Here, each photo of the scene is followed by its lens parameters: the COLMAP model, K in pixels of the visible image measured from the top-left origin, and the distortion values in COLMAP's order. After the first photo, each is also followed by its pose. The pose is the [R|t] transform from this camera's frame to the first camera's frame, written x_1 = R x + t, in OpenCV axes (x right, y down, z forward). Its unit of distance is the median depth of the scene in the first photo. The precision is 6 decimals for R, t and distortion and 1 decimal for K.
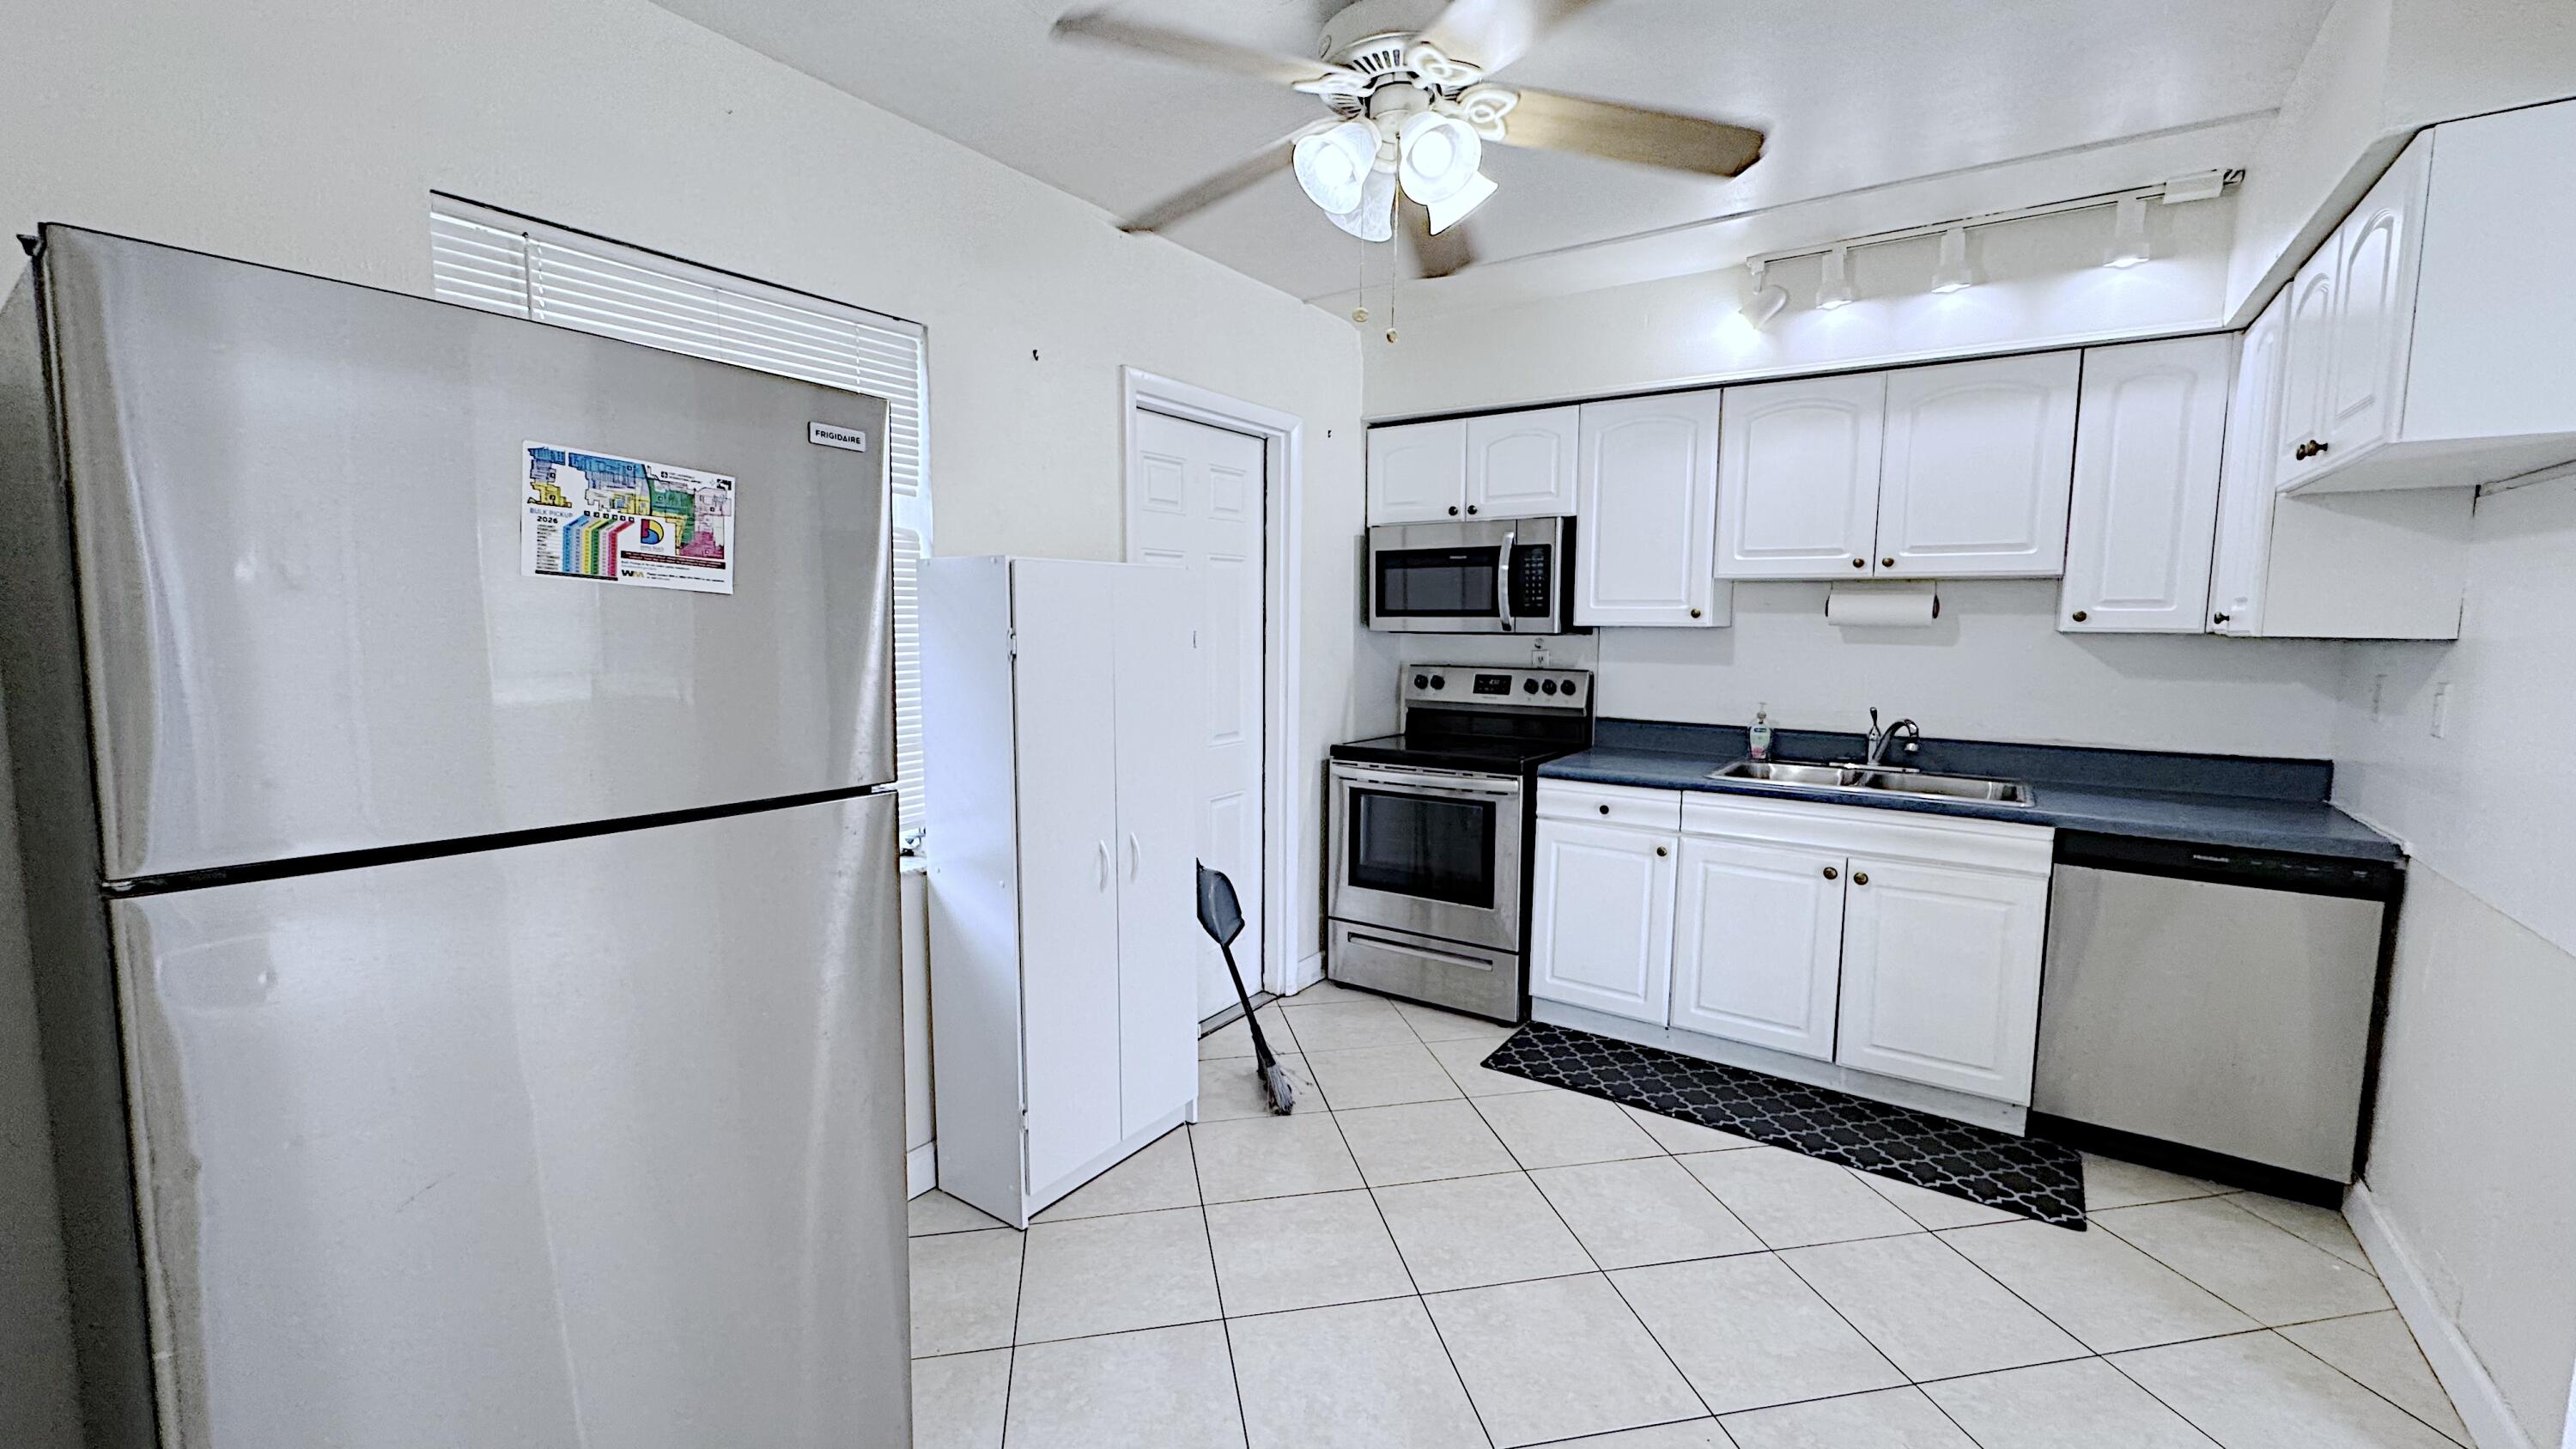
lens RADIAL K [[1035.7, 0, 1290.8], [0, 1035.7, 718.5], [0, 0, 1]] dist [-0.001370, -0.000047]
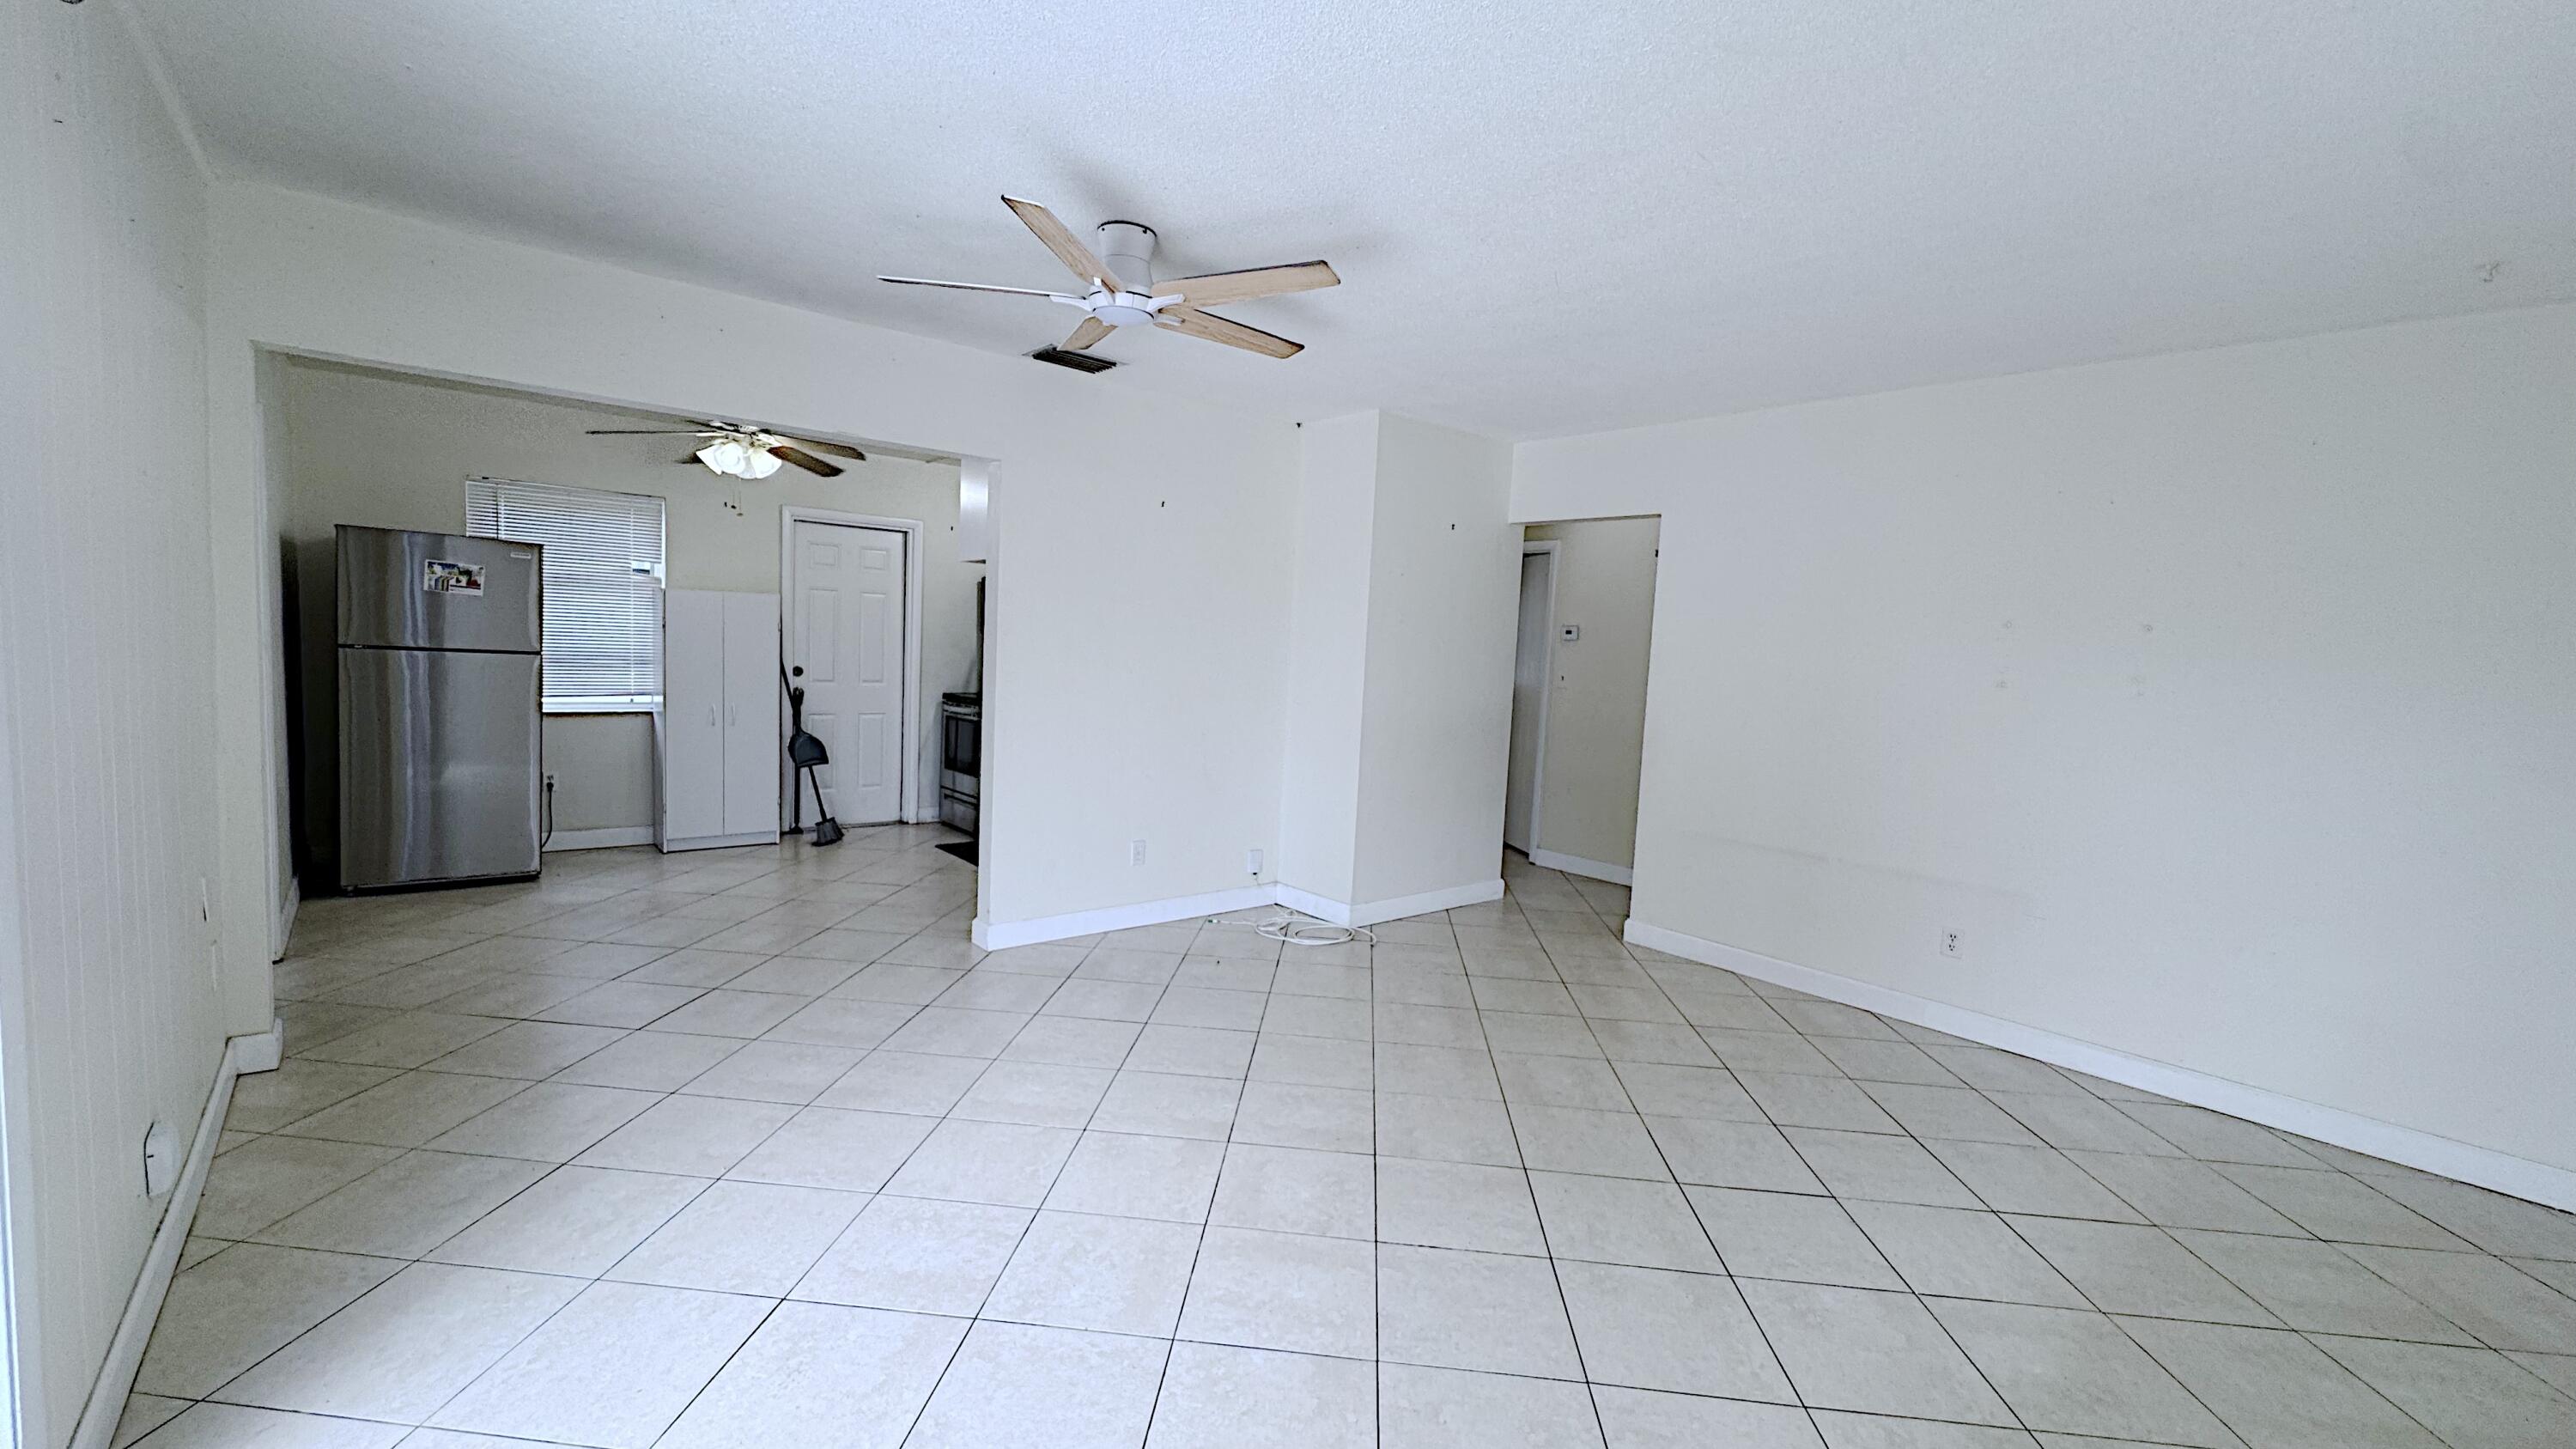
lens RADIAL K [[1035.7, 0, 1283.0], [0, 1035.7, 715.0], [0, 0, 1]] dist [-0.001370, -0.000047]
pose [[0.963041, 0.057925, -0.263054, 1.425776], [-0.067953, 0.997262, -0.029177, 0.099178], [0.260644, 0.045973, 0.964340, -0.818507]]
